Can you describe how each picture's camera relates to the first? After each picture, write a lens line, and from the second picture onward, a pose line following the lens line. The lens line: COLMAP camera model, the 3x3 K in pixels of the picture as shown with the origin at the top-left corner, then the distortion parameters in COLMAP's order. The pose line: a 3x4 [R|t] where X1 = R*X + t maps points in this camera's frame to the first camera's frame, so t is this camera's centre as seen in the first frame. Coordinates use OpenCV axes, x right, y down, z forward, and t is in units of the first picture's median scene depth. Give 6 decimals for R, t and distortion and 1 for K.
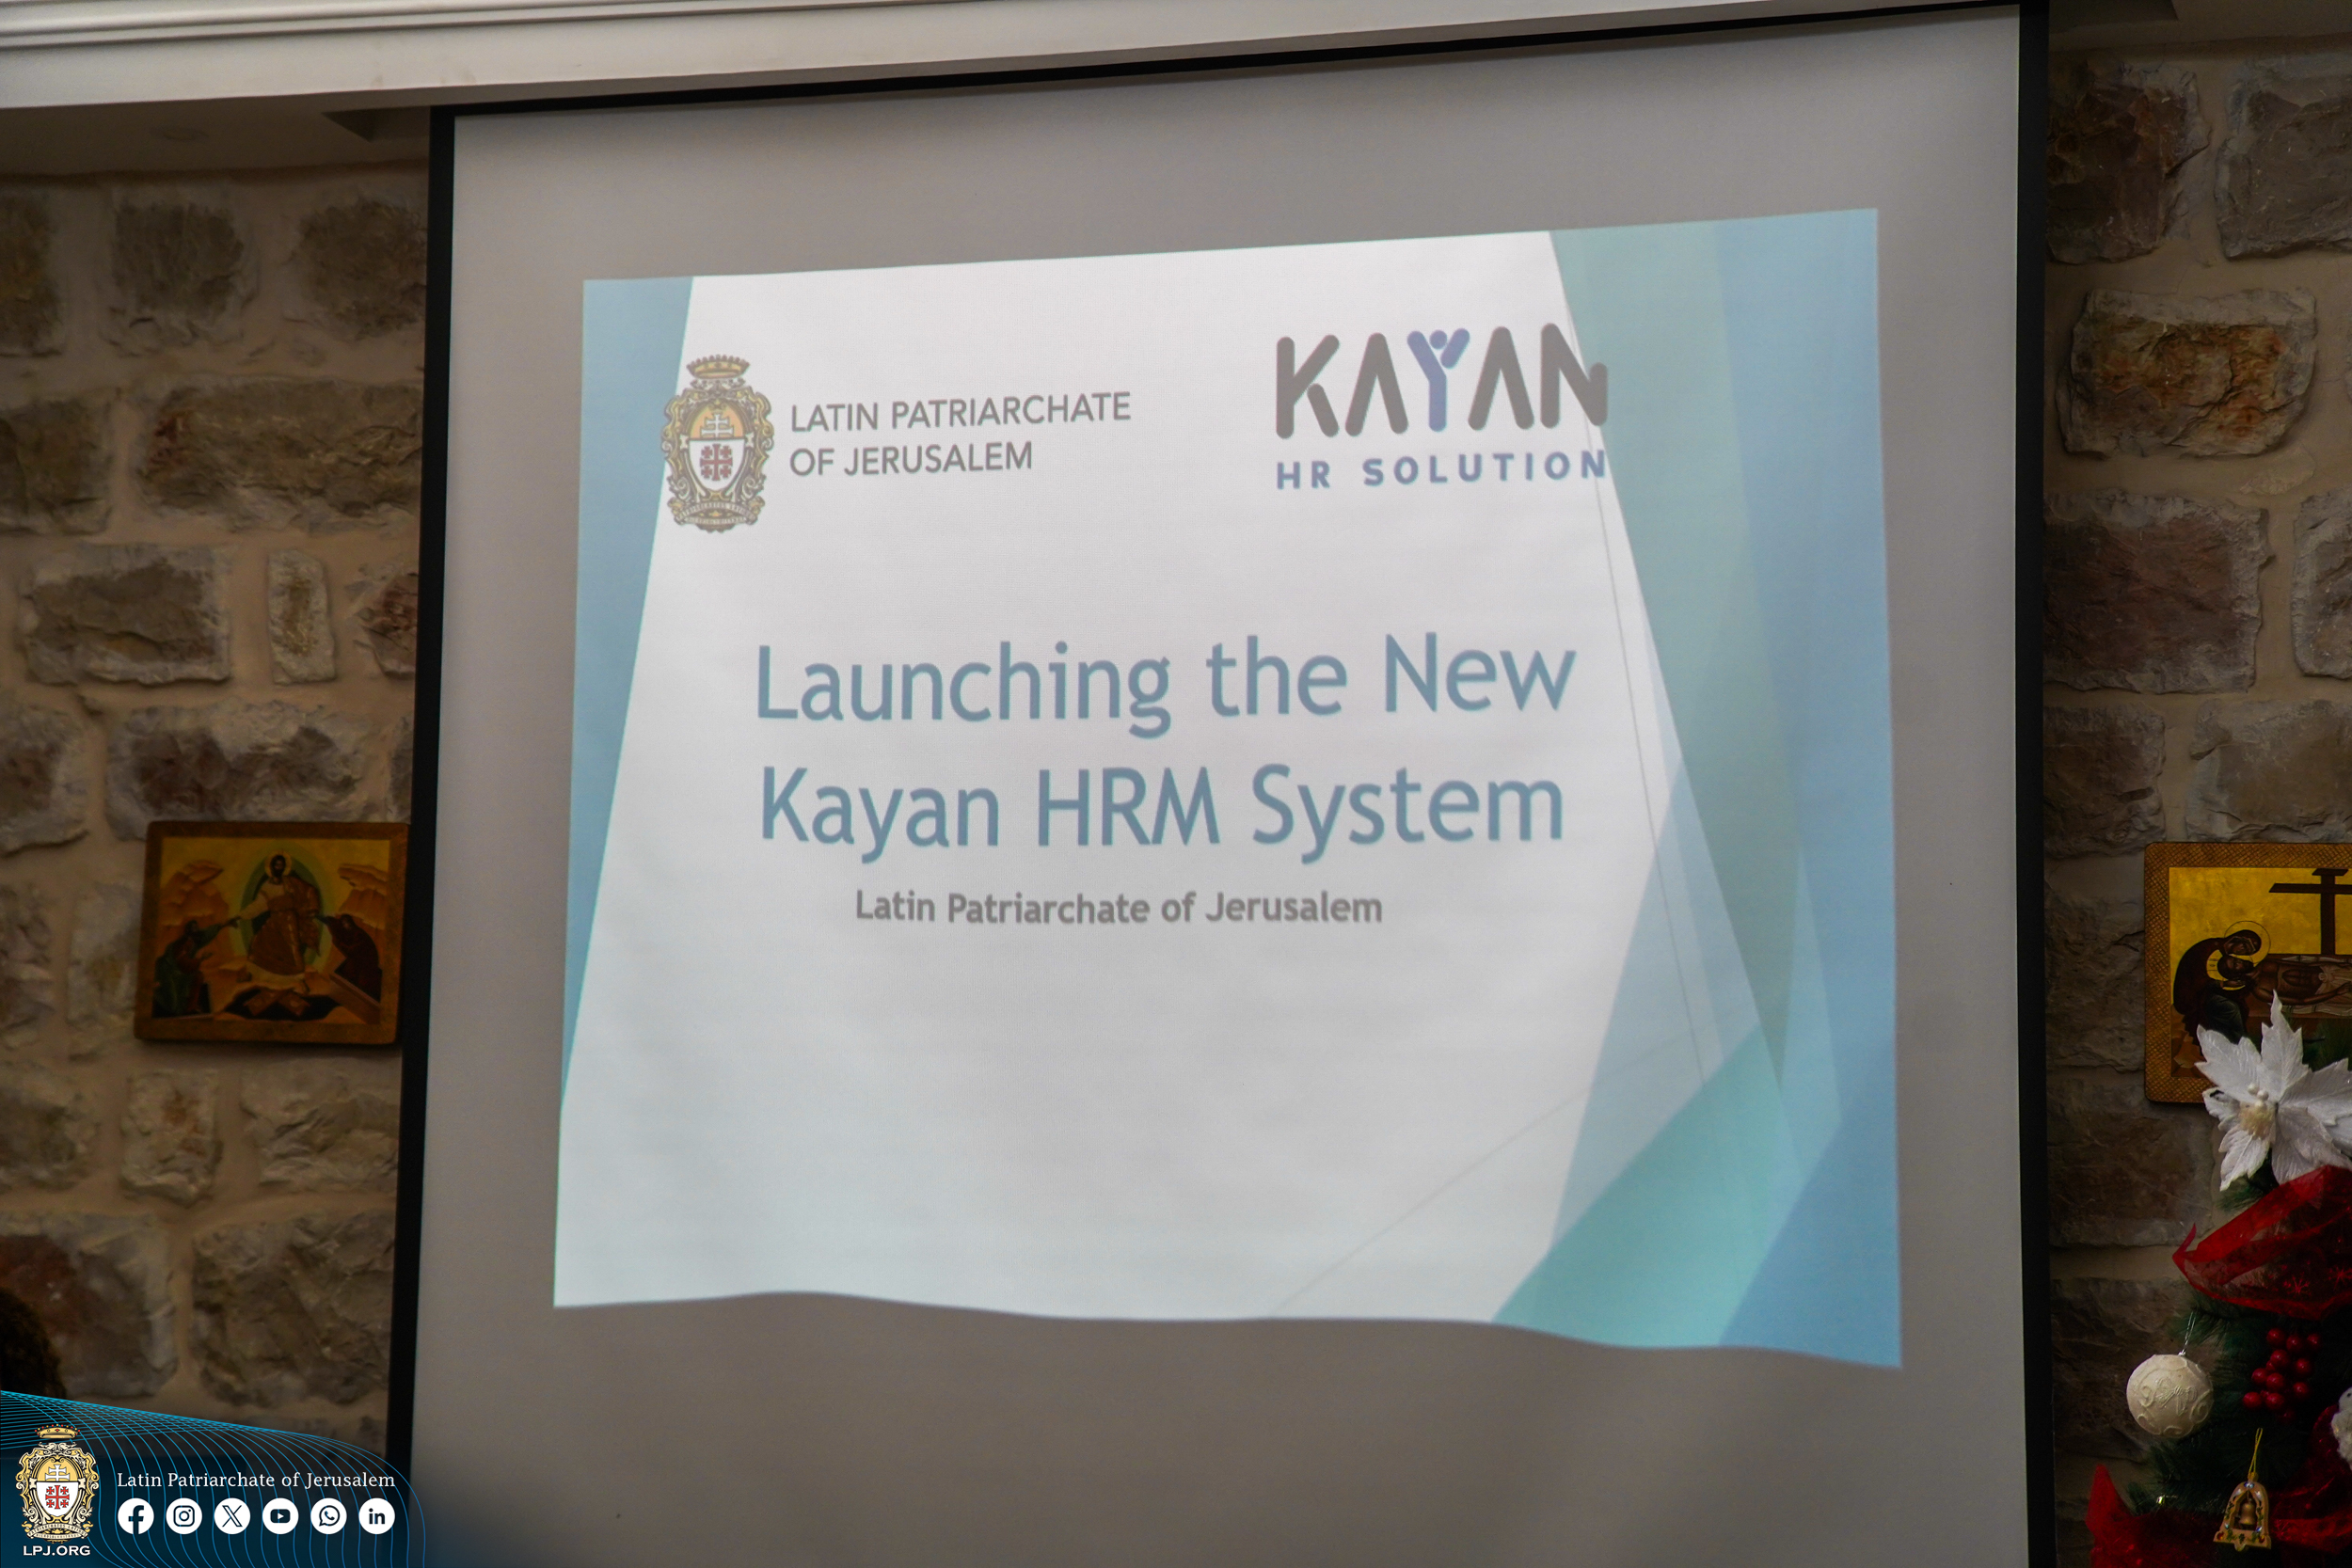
lens RADIAL K [[4305.1, 0, 1176.0], [0, 4305.1, 784.0], [0, 0, 1]] dist [0.254606, 0.048664]
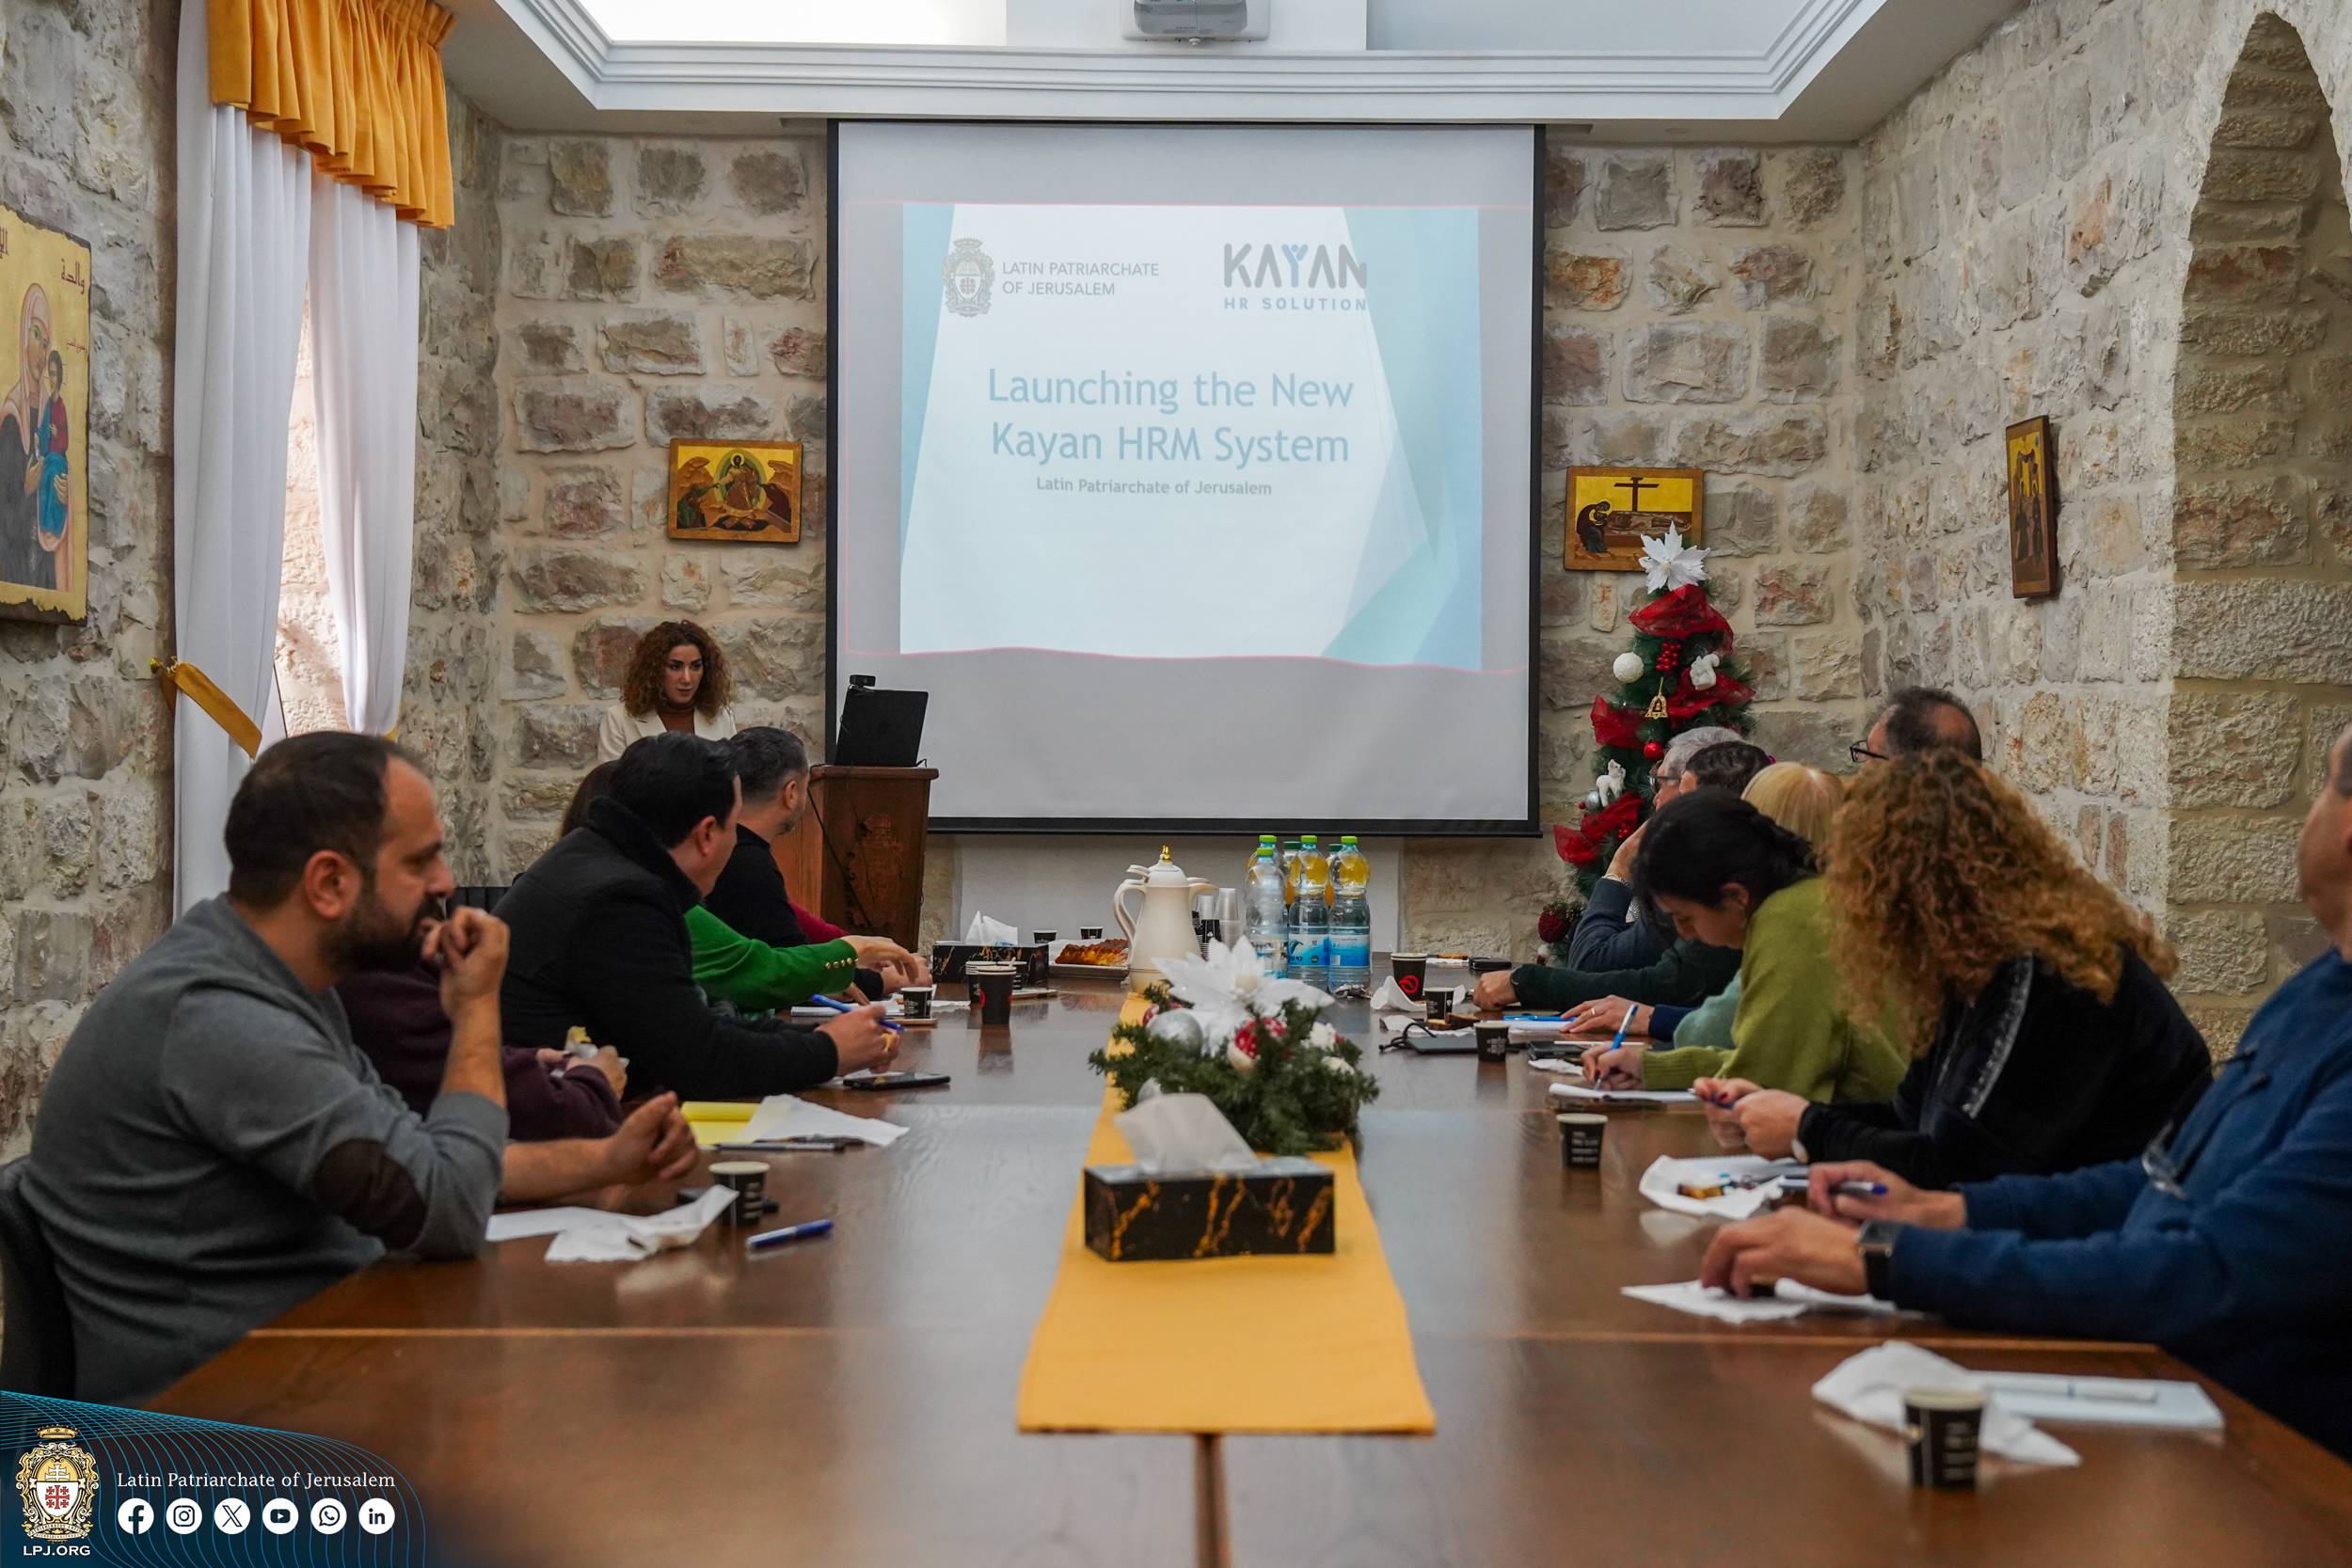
lens RADIAL K [[3154.0, 0, 1176.0], [0, 3154.0, 784.0], [0, 0, 1]] dist [0.073644, -0.019397]
pose [[0.959122, -0.009793, 0.282822, -0.453175], [-0.023535, 0.993179, 0.114201, -0.006509], [-0.282011, -0.116188, 0.952350, -0.613298]]
